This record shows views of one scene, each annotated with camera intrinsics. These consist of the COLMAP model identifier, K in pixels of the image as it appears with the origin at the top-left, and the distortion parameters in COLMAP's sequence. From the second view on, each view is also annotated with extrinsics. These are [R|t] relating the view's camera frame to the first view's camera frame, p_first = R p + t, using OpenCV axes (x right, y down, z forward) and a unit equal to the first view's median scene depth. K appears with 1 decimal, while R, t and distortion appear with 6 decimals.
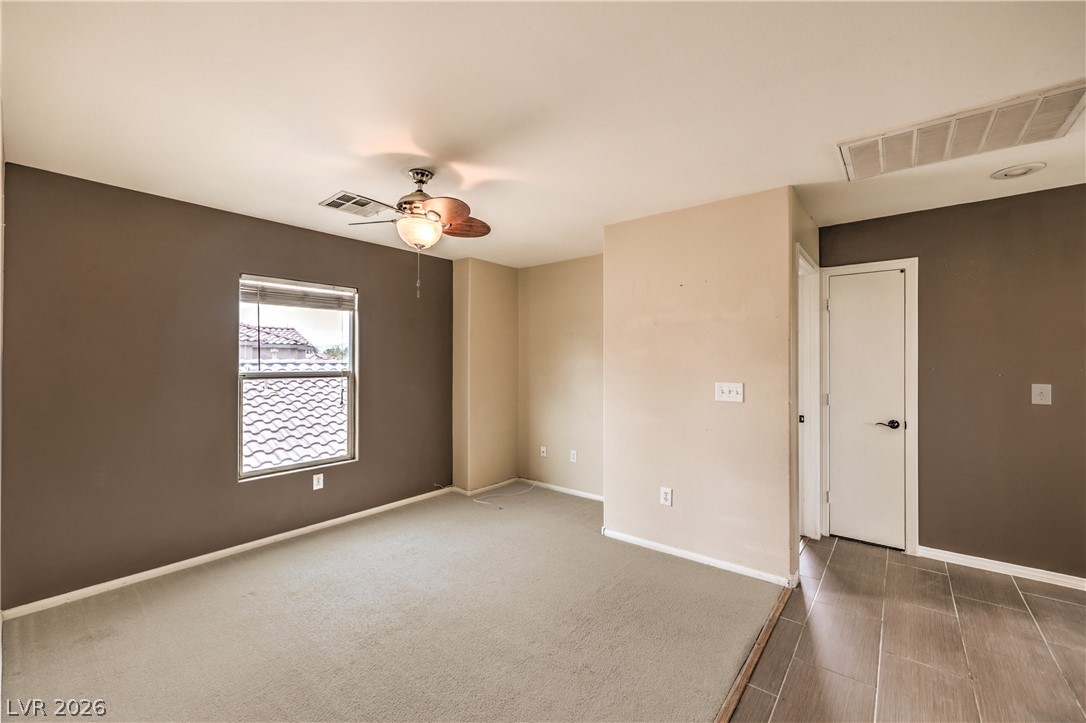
lens RADIAL K [[439.2, 0, 543.0], [0, 439.2, 361.5], [0, 0, 1]] dist [-0.000036, 0.000071]
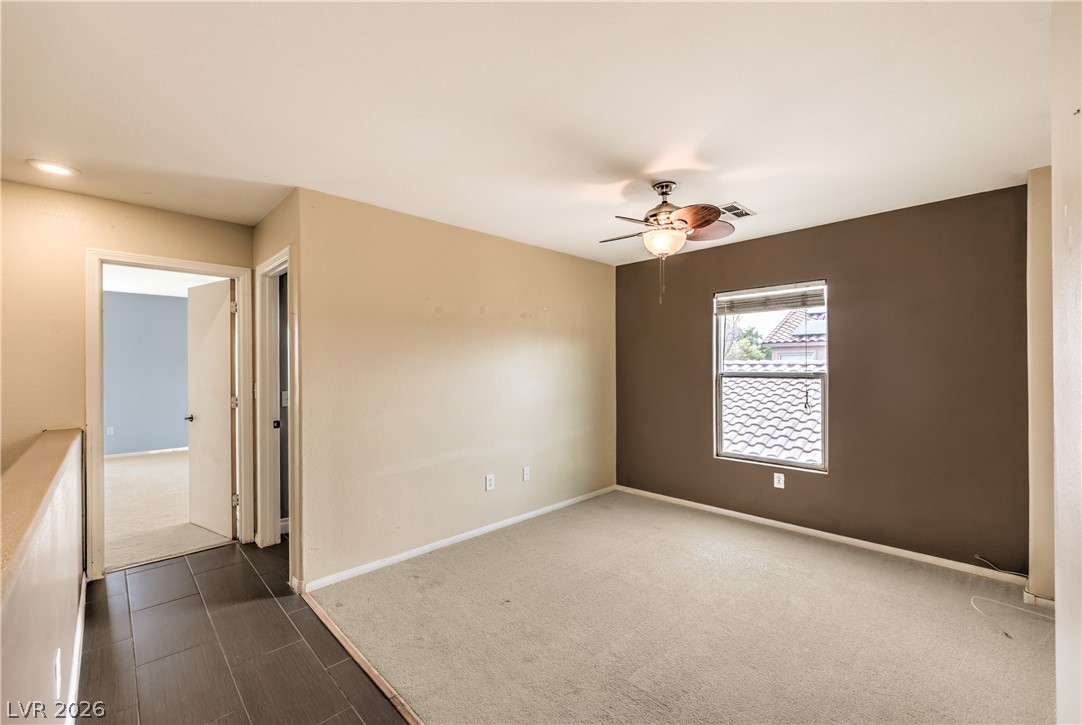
lens RADIAL K [[440.9, 0, 539.7], [0, 440.9, 367.3], [0, 0, 1]] dist [-0.001256, 0.000040]
pose [[-0.111736, 0.003930, -0.993730, 0.582245], [0.006289, 0.999975, 0.003247, 0.004292], [0.993718, -0.005887, -0.111758, 0.583847]]
